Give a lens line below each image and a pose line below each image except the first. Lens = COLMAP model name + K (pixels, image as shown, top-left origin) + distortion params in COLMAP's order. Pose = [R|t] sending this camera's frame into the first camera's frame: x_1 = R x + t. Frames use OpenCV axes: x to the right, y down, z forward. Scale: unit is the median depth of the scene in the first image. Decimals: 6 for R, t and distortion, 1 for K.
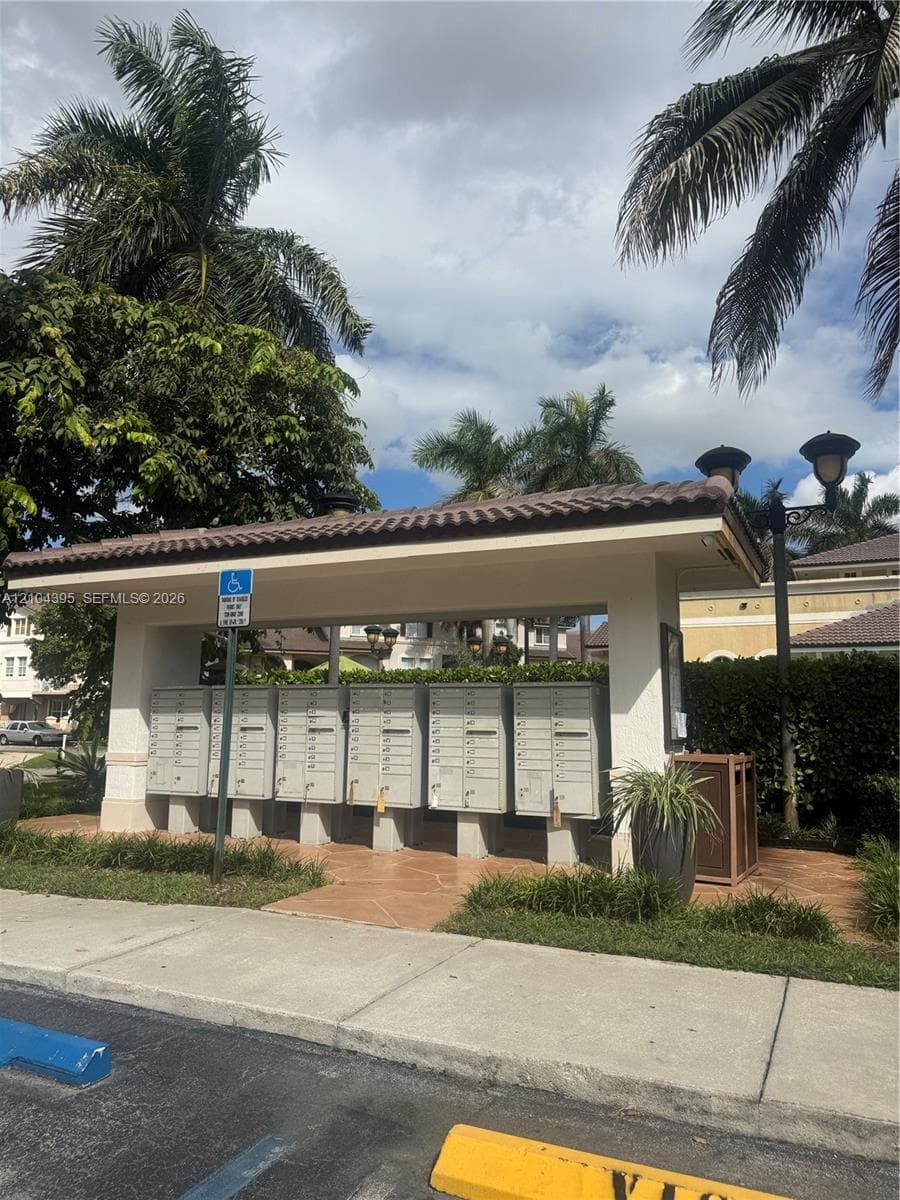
lens RADIAL K [[870.1, 0, 450.0], [0, 870.1, 600.0], [0, 0, 1]] dist [0.081267, -0.102249]
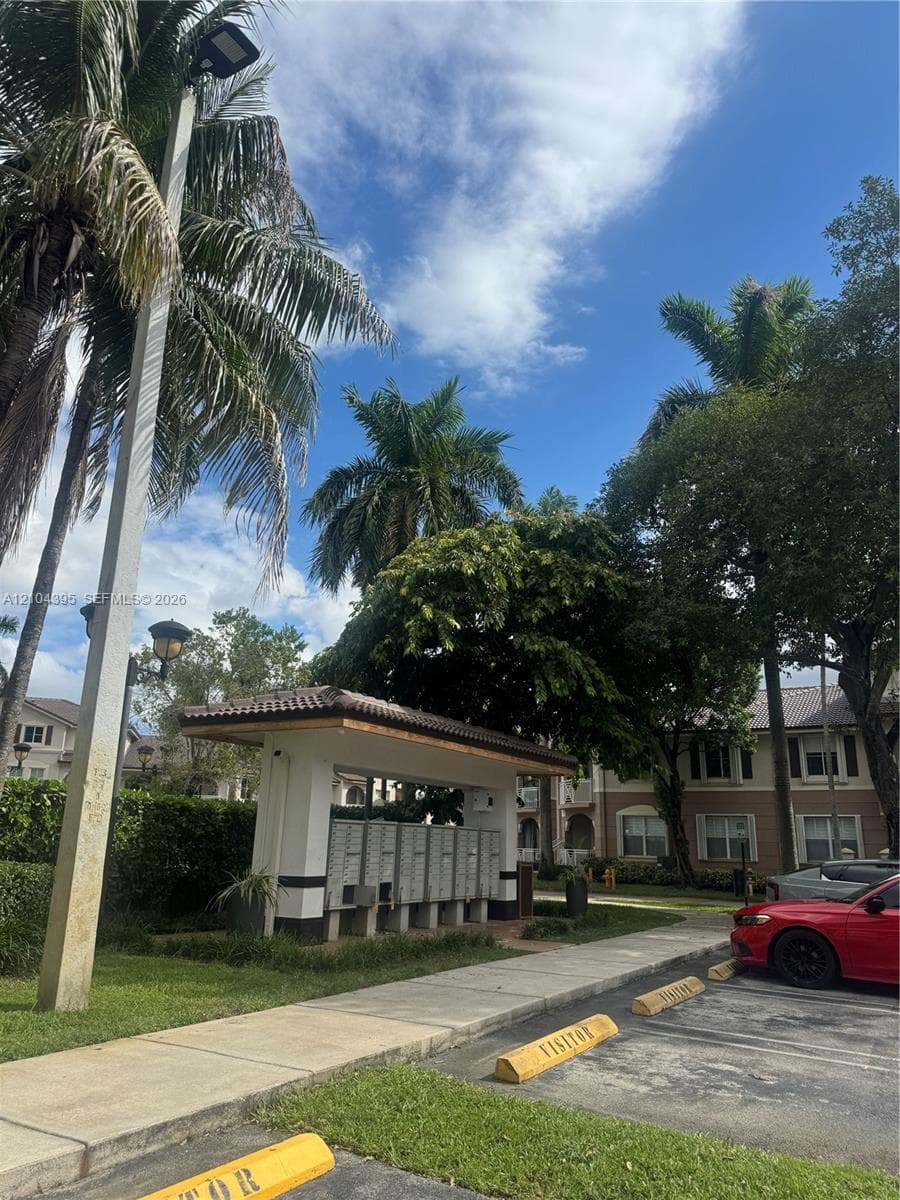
lens RADIAL K [[870.1, 0, 450.0], [0, 870.1, 600.0], [0, 0, 1]] dist [0.081267, -0.102249]
pose [[0.056449, 0.260313, 0.963873, -1.719934], [-0.166112, 0.954405, -0.248028, 0.092298], [-0.984490, -0.146110, 0.097117, 0.834039]]
